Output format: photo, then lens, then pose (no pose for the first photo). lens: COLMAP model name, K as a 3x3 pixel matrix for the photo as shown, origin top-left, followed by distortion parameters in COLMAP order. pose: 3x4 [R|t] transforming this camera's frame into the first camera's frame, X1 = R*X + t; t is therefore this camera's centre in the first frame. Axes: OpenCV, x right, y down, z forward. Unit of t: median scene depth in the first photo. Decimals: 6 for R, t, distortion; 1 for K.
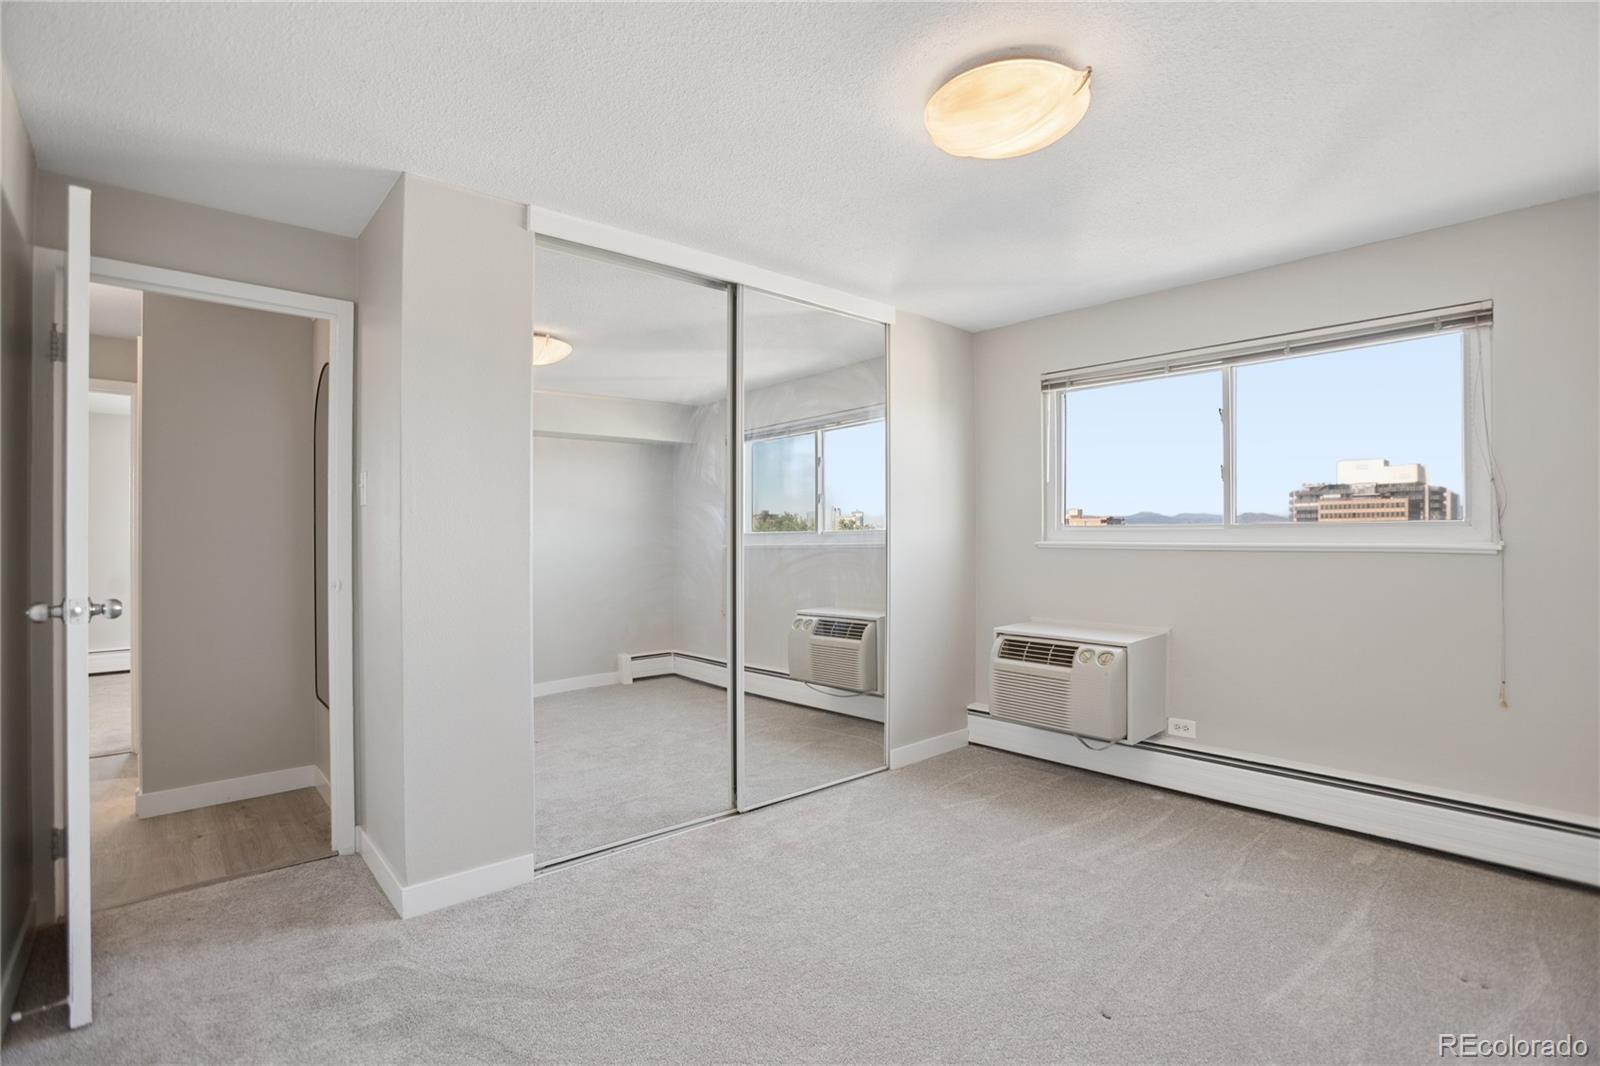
lens RADIAL K [[758.5, 0, 801.0], [0, 758.5, 544.9], [0, 0, 1]] dist [-0.070604, 0.025504]
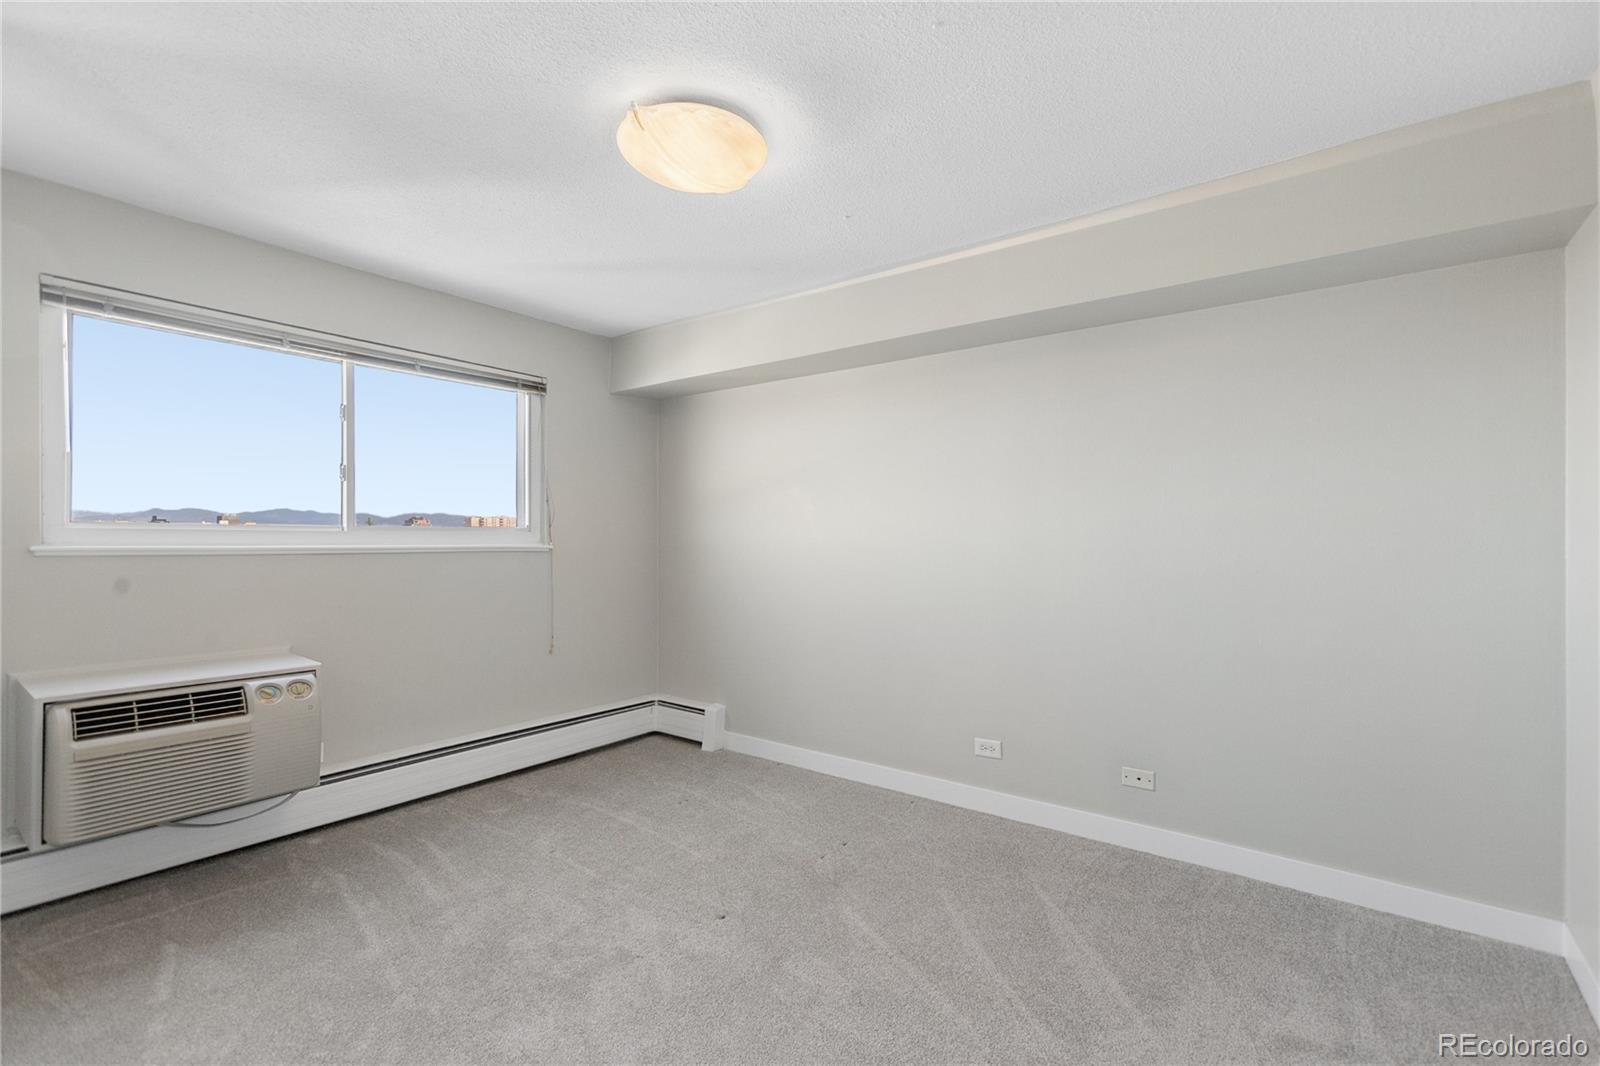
lens RADIAL K [[722.0, 0, 808.7], [0, 722.0, 530.1], [0, 0, 1]] dist [-0.009926, 0.000054]
pose [[-0.218965, 0.010563, 0.975676, -0.477004], [0.004661, 0.999941, -0.009780, -0.010077], [-0.975722, 0.002406, -0.219001, 0.642415]]
